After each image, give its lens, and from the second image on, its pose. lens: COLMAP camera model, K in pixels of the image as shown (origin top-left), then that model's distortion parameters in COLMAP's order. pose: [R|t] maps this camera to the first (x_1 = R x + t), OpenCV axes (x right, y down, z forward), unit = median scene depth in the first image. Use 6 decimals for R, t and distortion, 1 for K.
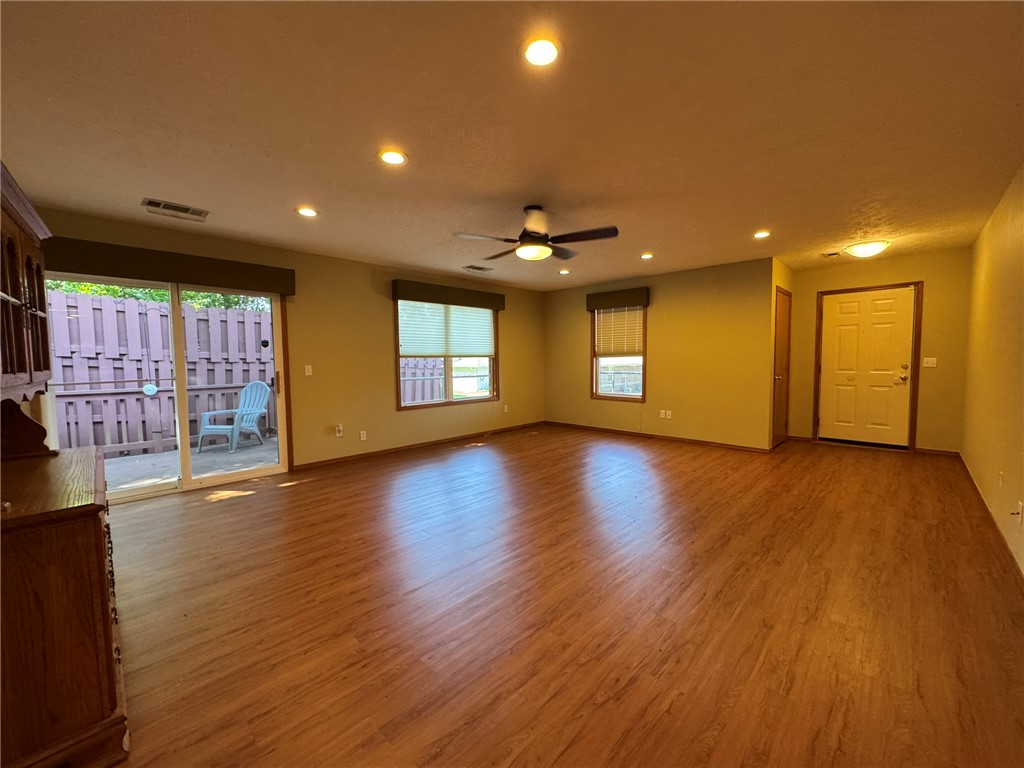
lens RADIAL K [[408.4, 0, 510.6], [0, 408.4, 383.1], [0, 0, 1]] dist [-0.001522, 0.000080]
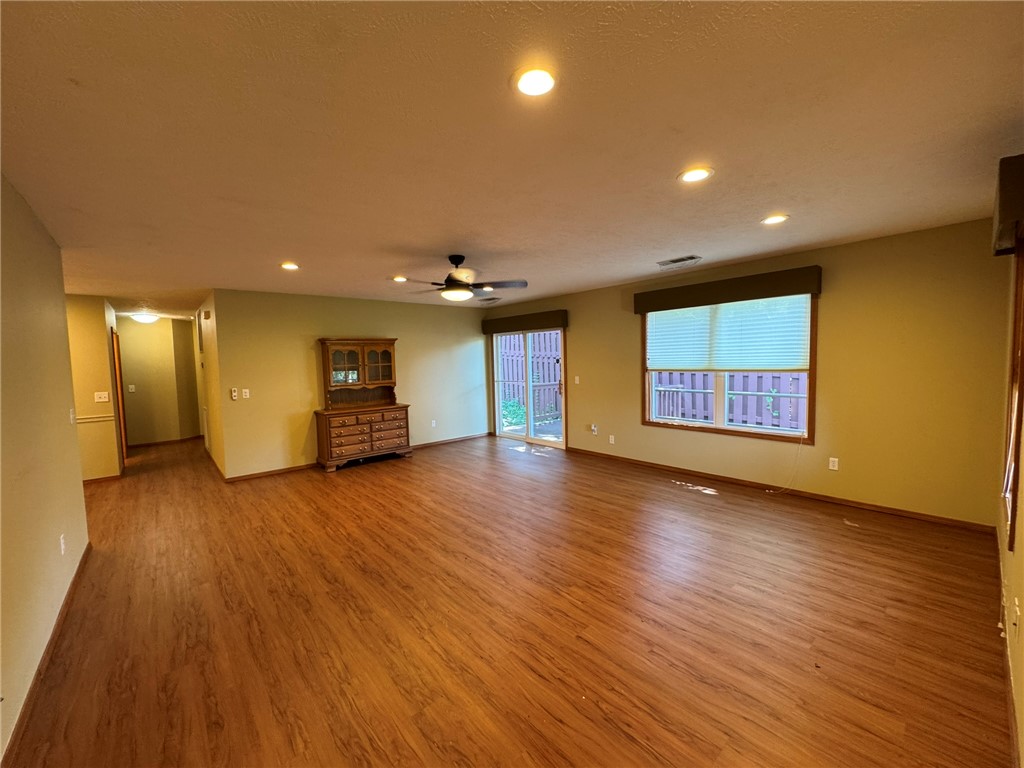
lens RADIAL K [[408.4, 0, 510.6], [0, 408.4, 383.1], [0, 0, 1]] dist [-0.001522, 0.000080]
pose [[-0.081571, 0.070714, -0.994156, 0.885229], [-0.032457, 0.996762, 0.073563, -0.116094], [0.996139, 0.038268, -0.079012, 0.912823]]
